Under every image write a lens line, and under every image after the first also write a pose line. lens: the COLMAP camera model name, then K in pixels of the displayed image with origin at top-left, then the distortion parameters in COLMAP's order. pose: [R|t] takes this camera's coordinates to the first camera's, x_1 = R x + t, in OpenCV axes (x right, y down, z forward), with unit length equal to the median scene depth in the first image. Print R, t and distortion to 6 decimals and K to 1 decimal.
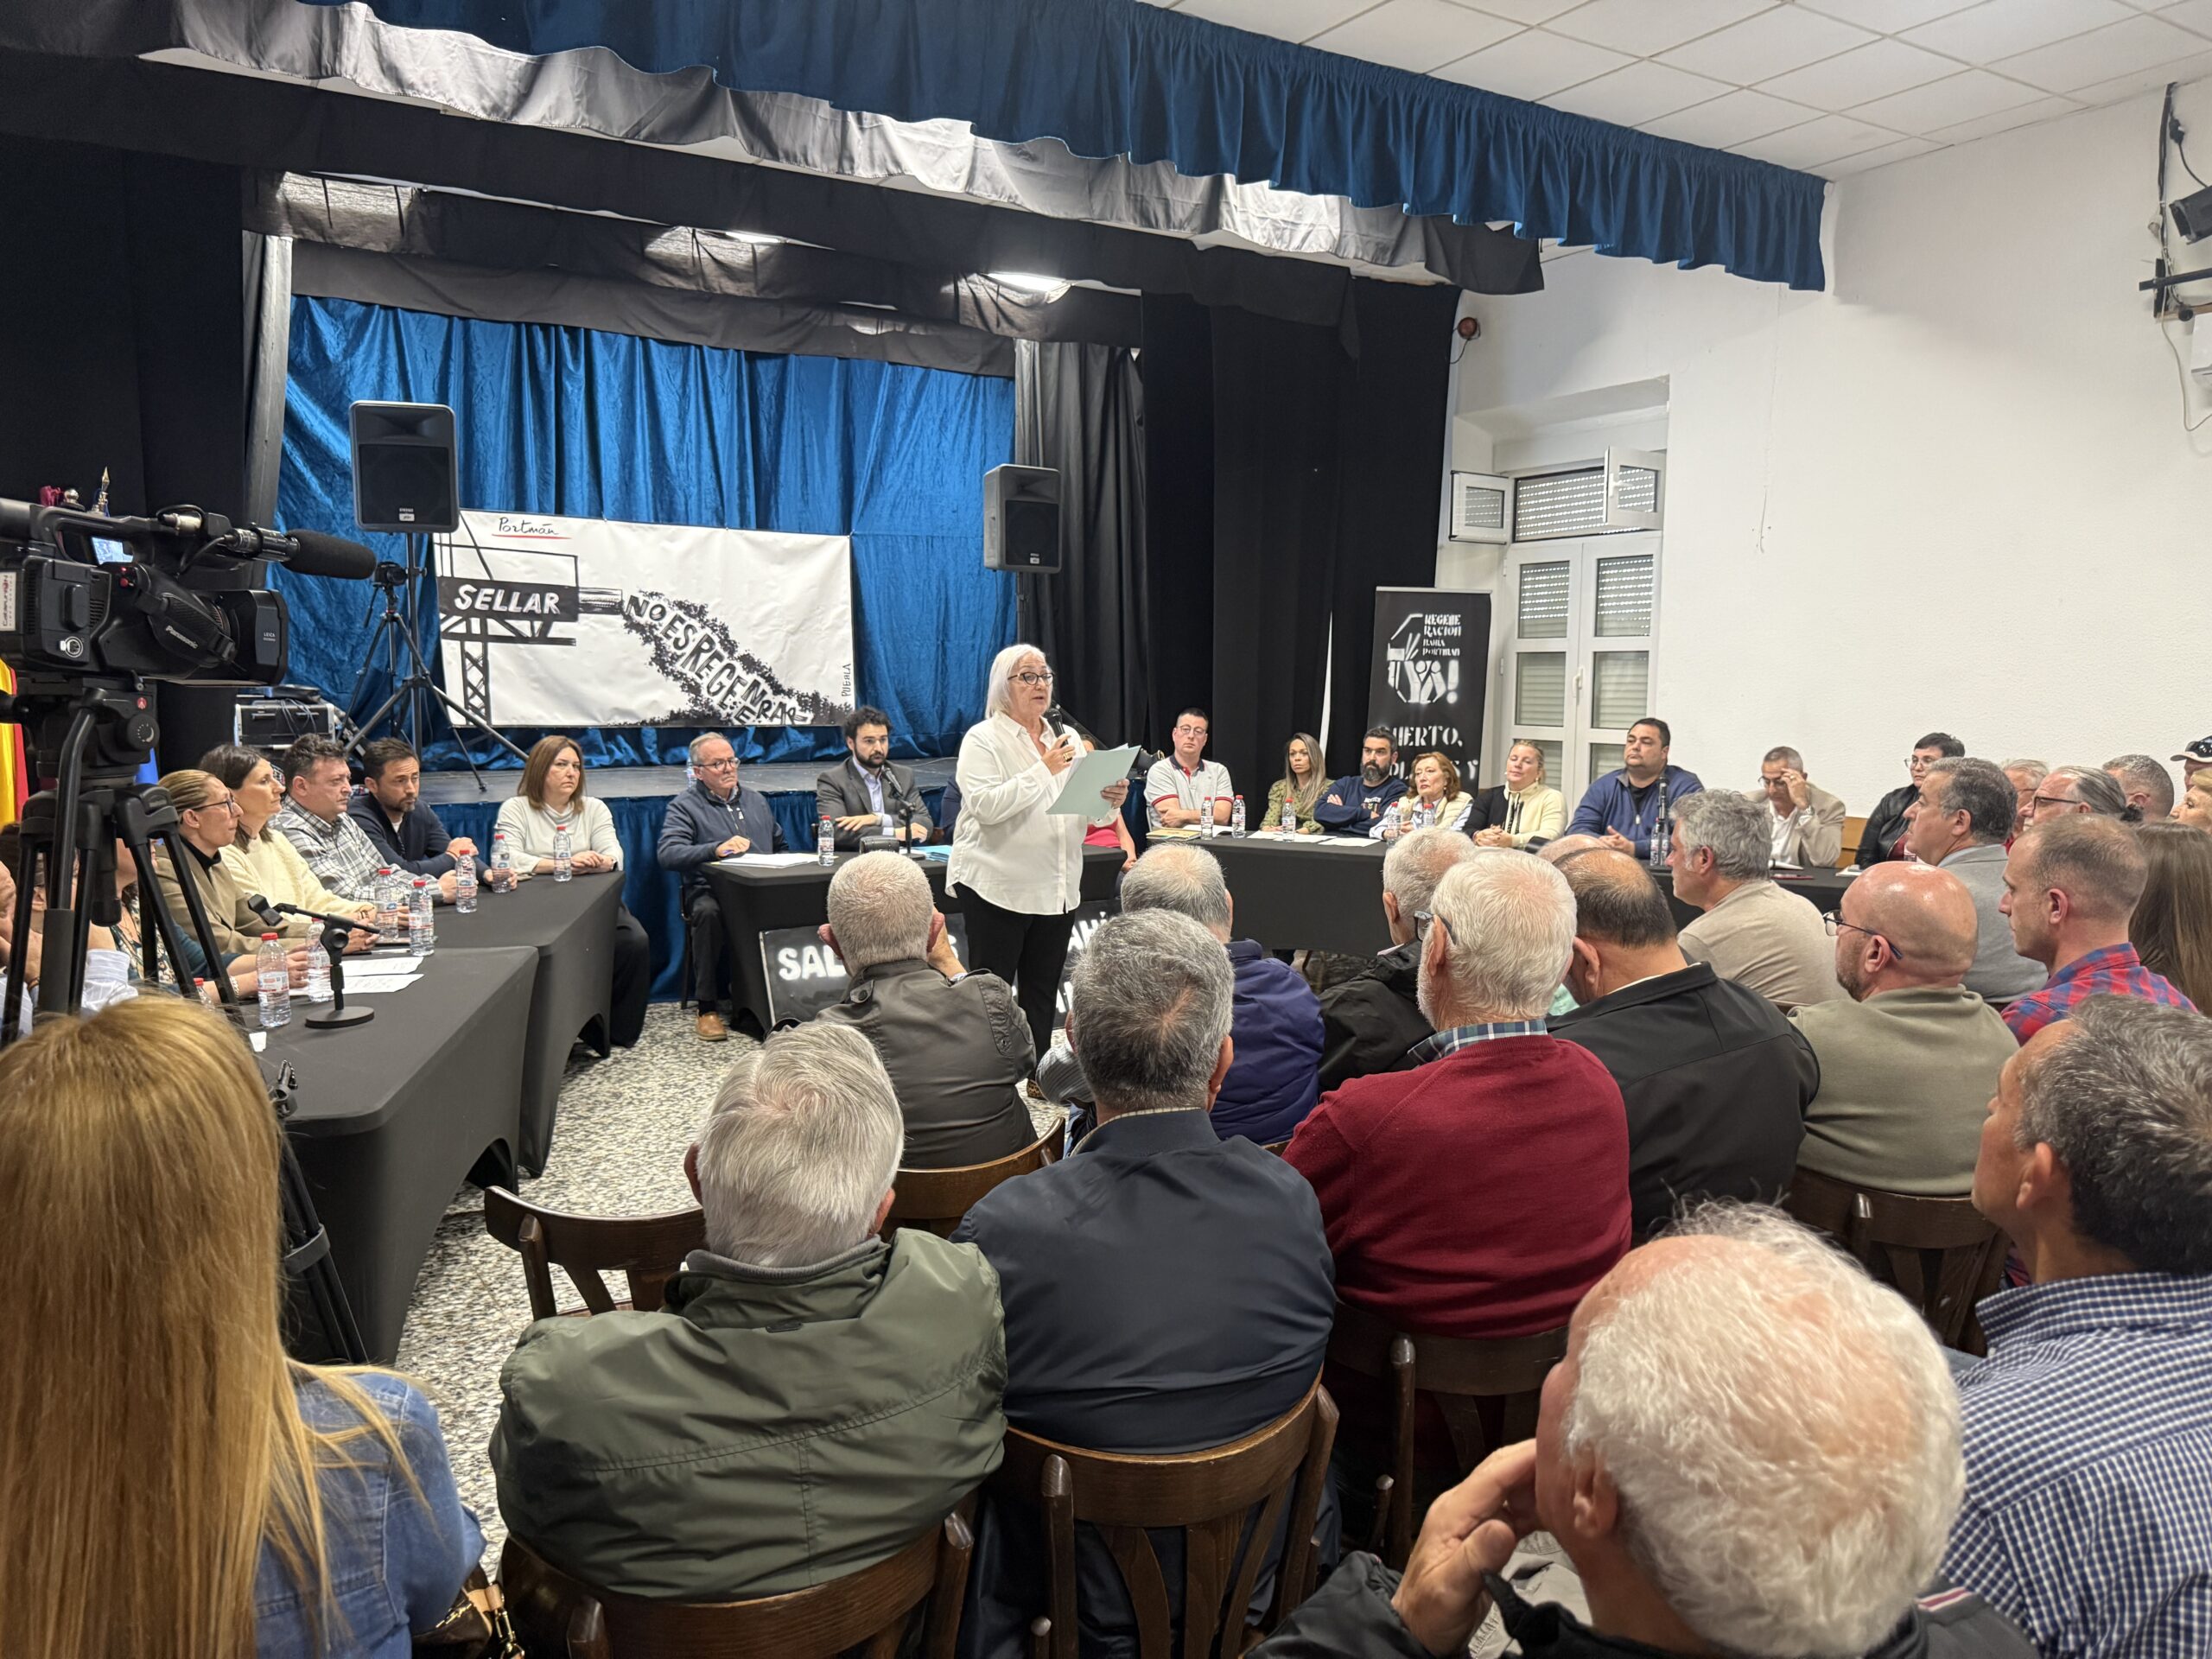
lens RADIAL K [[1541.3, 0, 1103.8], [0, 1541.3, 832.5], [0, 0, 1]] dist [0.156861, -0.317412]
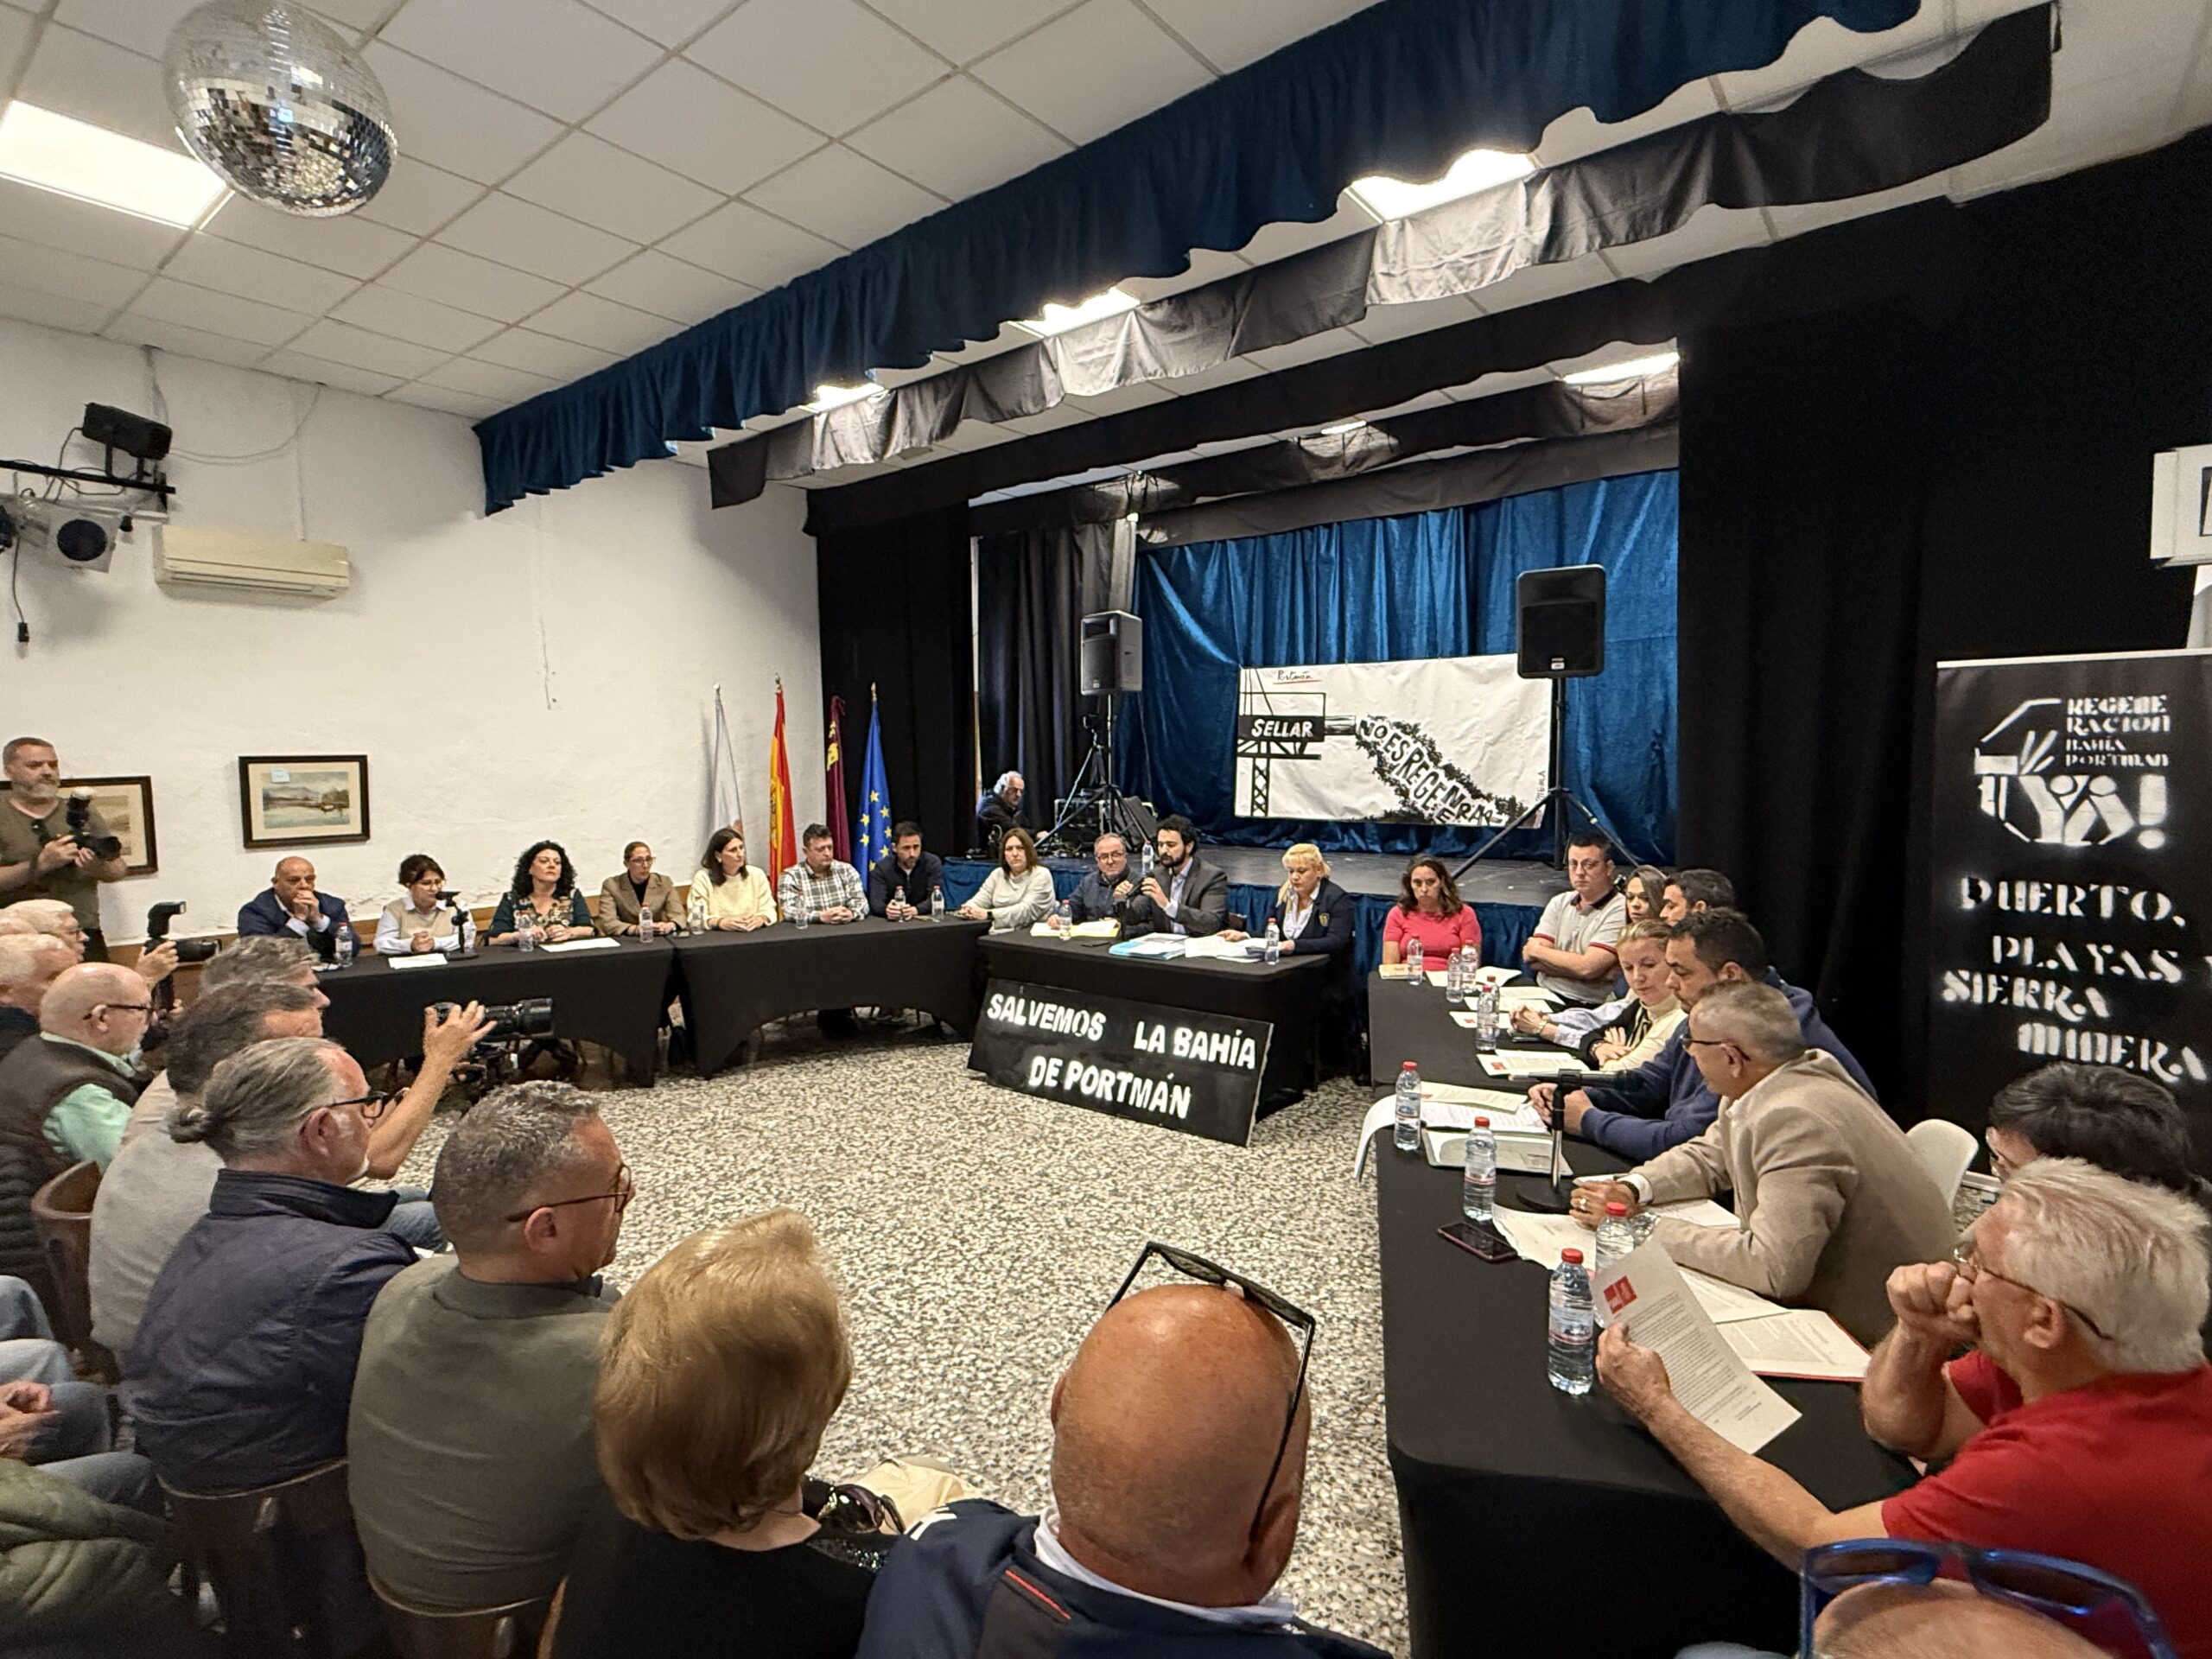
lens RADIAL K [[1109.0, 0, 1101.0], [0, 1109.0, 832.8], [0, 0, 1]] dist [0.005020, -0.001458]
pose [[0.328969, 0.057743, -0.942574, 0.488136], [-0.086207, 0.995797, 0.030916, -0.069290], [0.940398, 0.071086, 0.332564, 0.504095]]
